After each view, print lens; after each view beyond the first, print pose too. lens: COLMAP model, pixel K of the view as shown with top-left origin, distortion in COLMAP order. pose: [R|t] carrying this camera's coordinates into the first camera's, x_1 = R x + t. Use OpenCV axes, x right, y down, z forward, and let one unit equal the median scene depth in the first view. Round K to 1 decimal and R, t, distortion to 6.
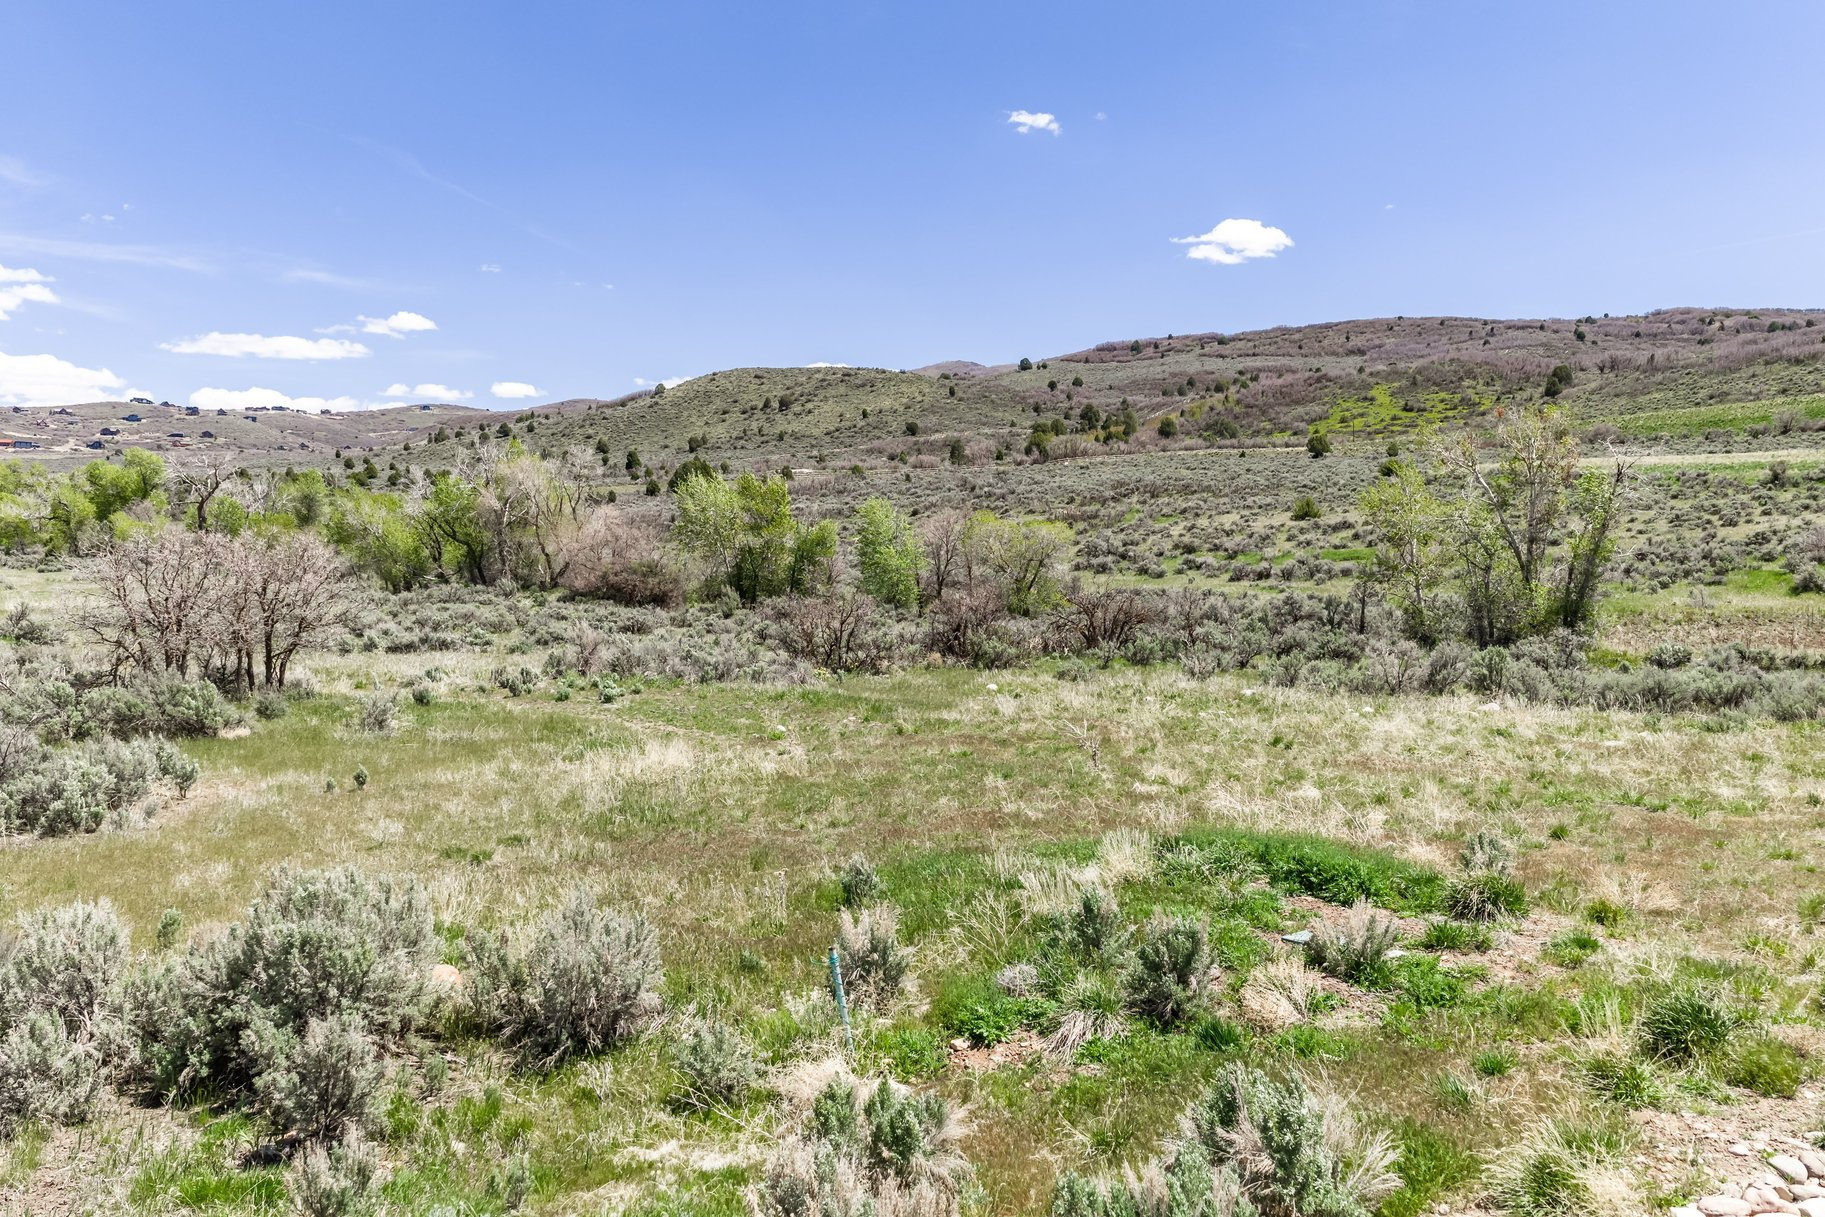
lens RADIAL K [[1485.5, 0, 932.2], [0, 1485.5, 604.0], [0, 0, 1]] dist [0.114296, -0.047107]
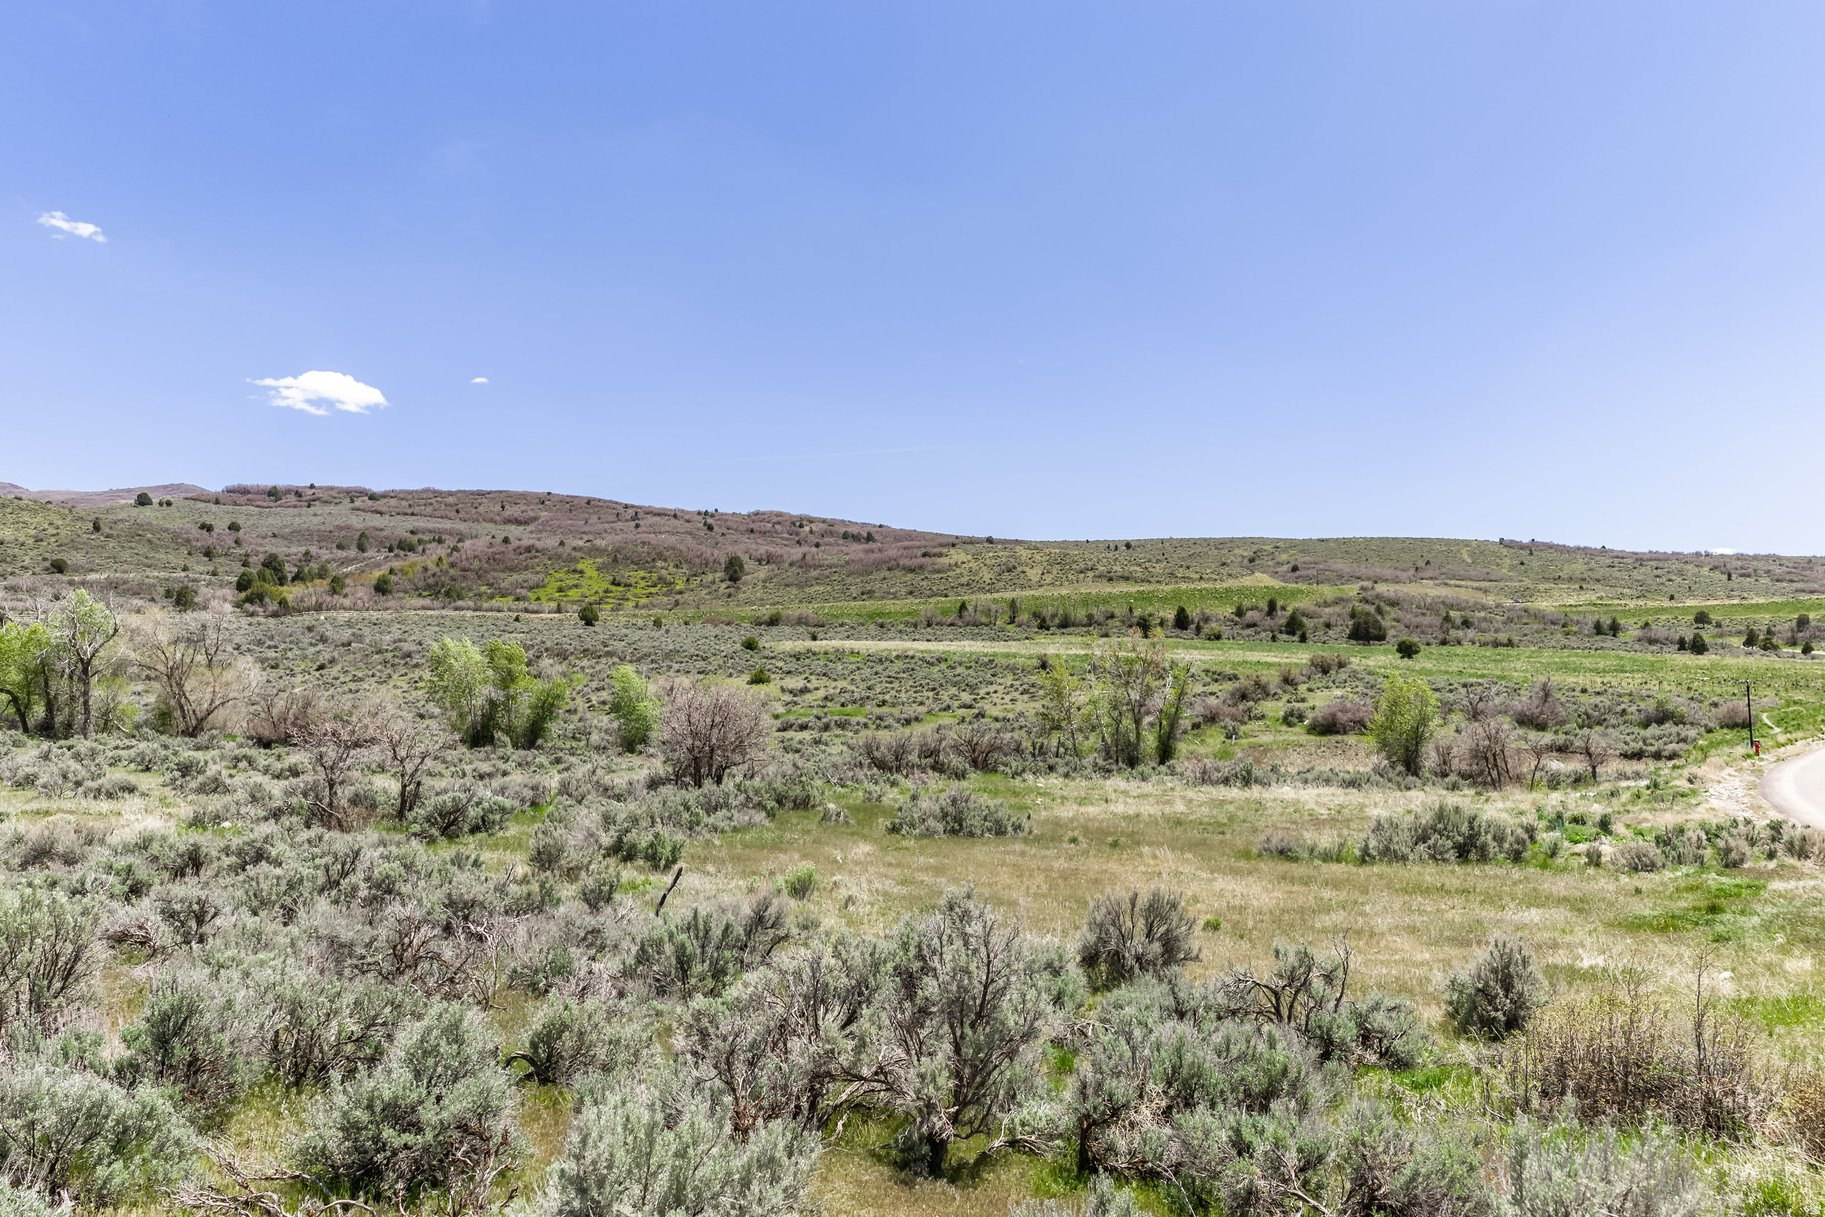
lens RADIAL K [[1485.5, 0, 921.8], [0, 1485.5, 610.4], [0, 0, 1]] dist [0.114296, -0.047107]
pose [[0.829497, 0.051818, 0.556102, -0.076447], [0.005260, 0.994918, -0.100552, 0.001720], [-0.558486, 0.086333, 0.825009, -0.025435]]
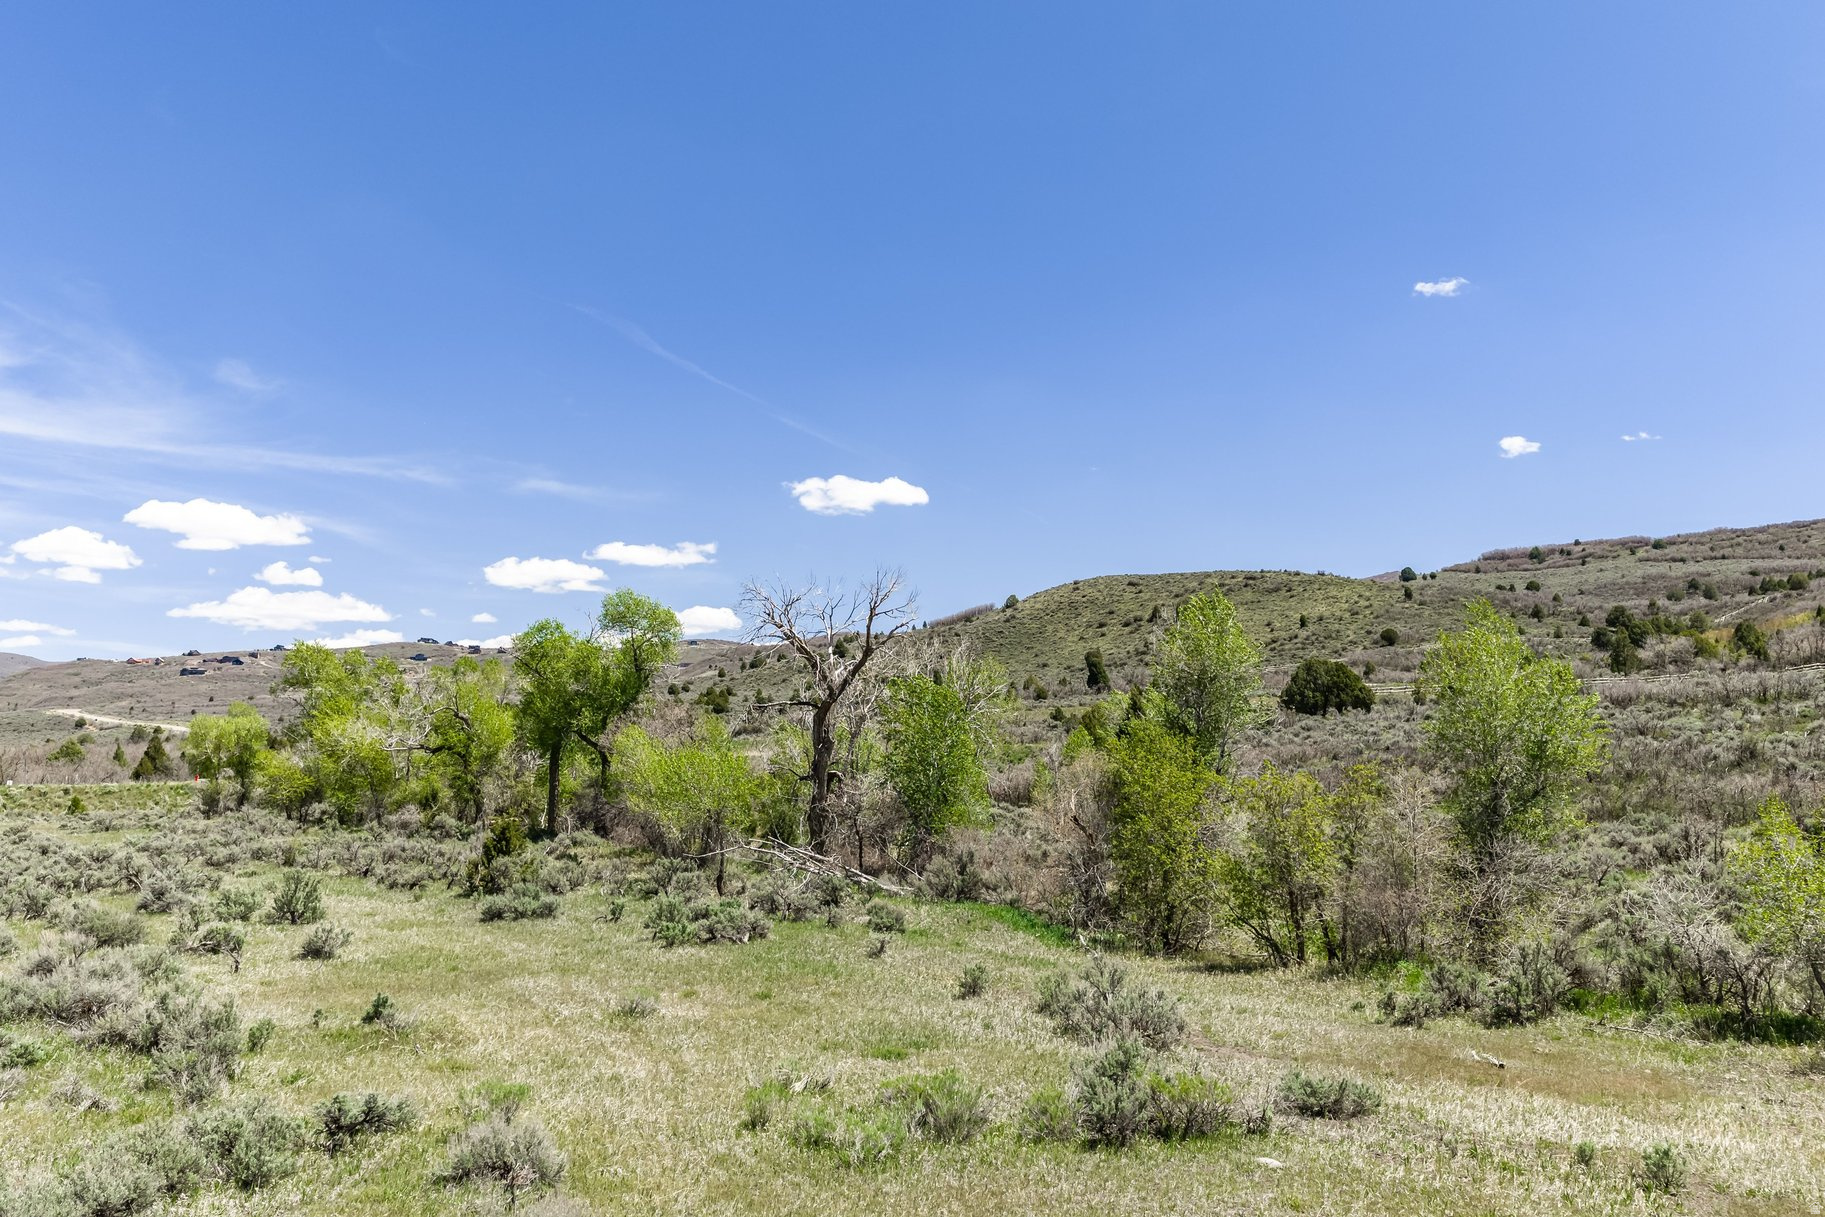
lens RADIAL K [[1485.5, 0, 915.7], [0, 1485.5, 608.8], [0, 0, 1]] dist [0.114296, -0.047107]
pose [[0.988222, -0.010732, -0.152650, -0.111316], [-0.013163, 0.987879, -0.154665, -0.009016], [0.152460, 0.154853, 0.976103, 0.177254]]
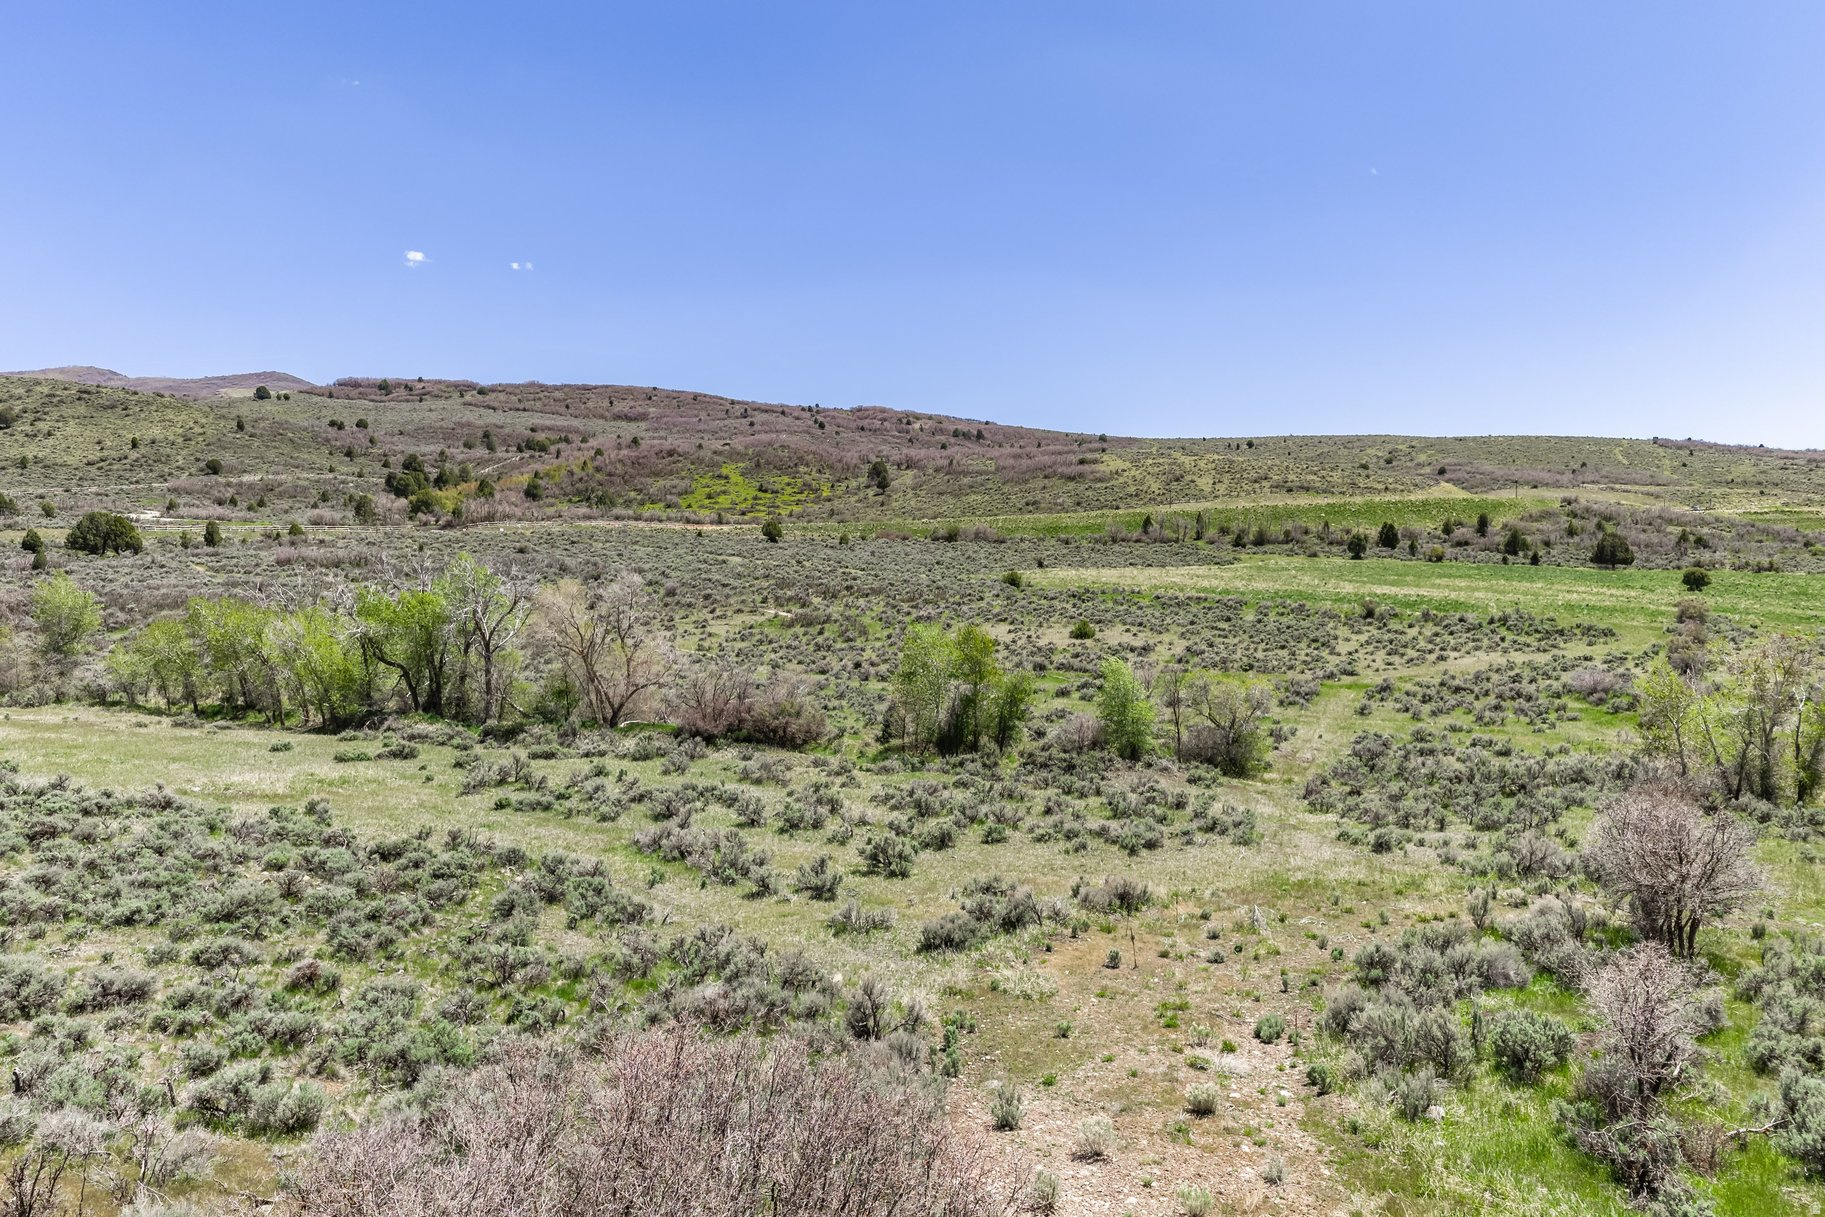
lens RADIAL K [[1485.5, 0, 909.0], [0, 1485.5, 616.5], [0, 0, 1]] dist [0.114296, -0.047107]
pose [[0.854157, 0.016822, 0.519744, -0.104962], [-0.006279, 0.999737, -0.022040, -0.010678], [-0.519978, 0.015562, 0.854038, 0.020872]]
